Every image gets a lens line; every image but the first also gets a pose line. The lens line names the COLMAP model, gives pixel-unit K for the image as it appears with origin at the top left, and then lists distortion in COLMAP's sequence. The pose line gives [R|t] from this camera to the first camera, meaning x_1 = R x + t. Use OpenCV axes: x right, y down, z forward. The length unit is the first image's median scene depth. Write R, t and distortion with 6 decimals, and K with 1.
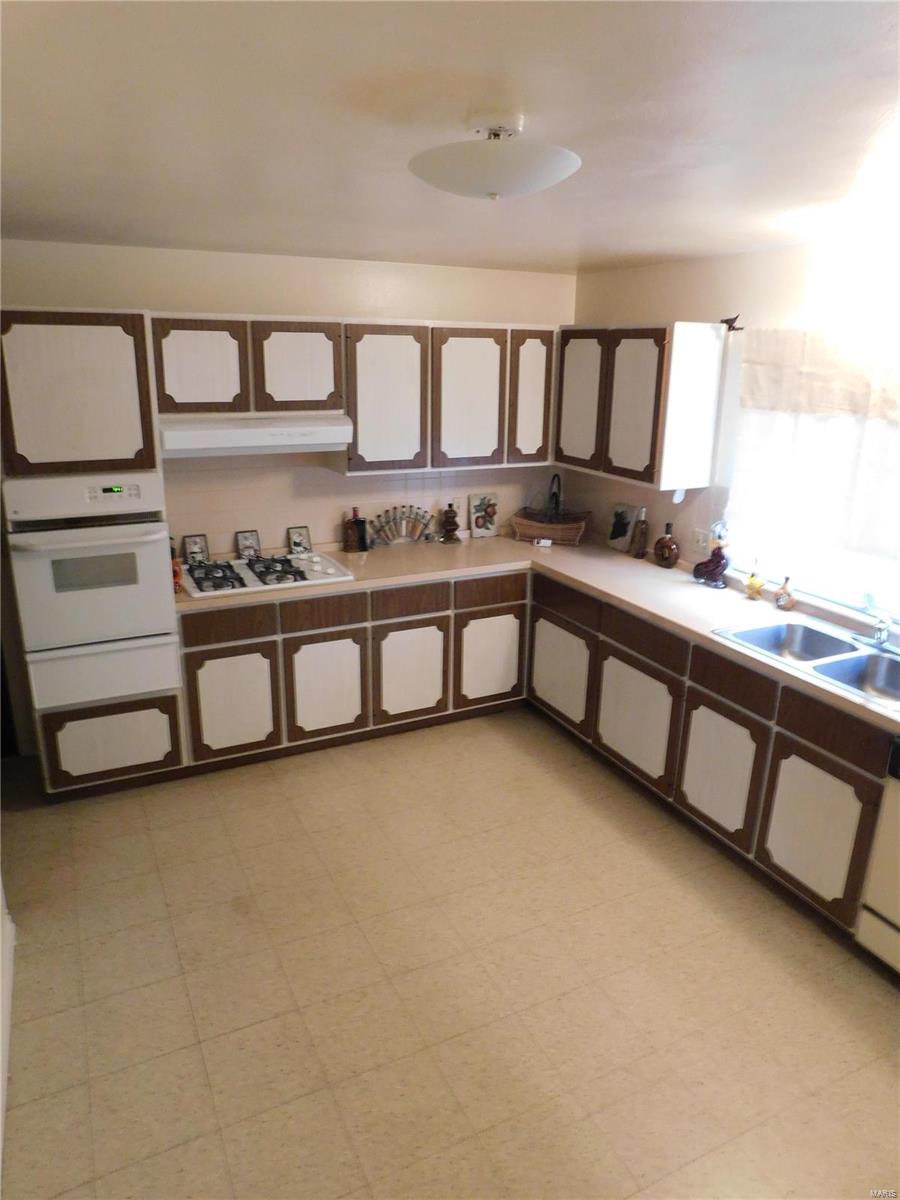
lens RADIAL K [[787.2, 0, 453.1], [0, 787.2, 593.0], [0, 0, 1]] dist [-0.075917, 0.052743]
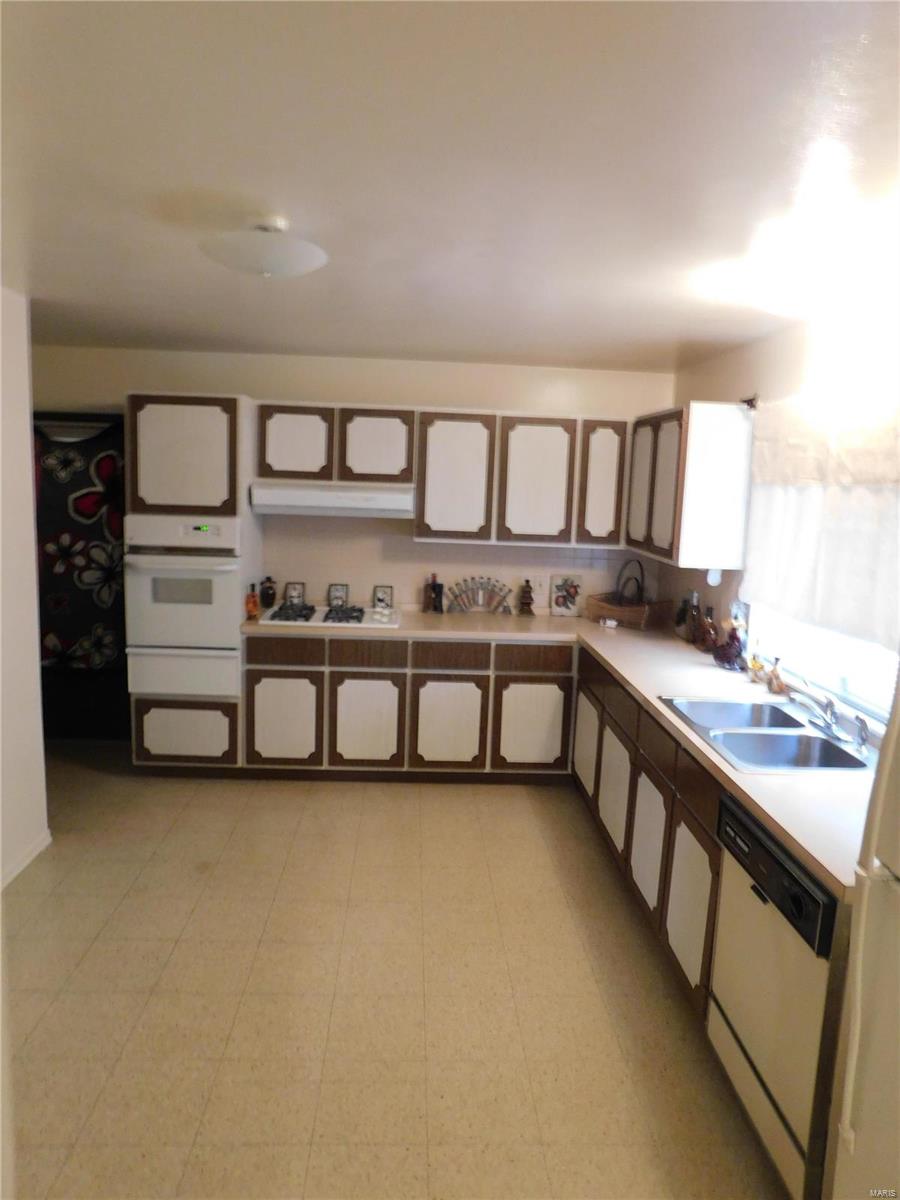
lens RADIAL K [[787.2, 0, 453.1], [0, 787.2, 593.0], [0, 0, 1]] dist [-0.075917, 0.052743]
pose [[0.917505, 0.076996, -0.390201, 0.378444], [-0.139061, 0.981264, -0.133356, 0.071813], [0.372622, 0.176617, 0.911021, -0.010281]]
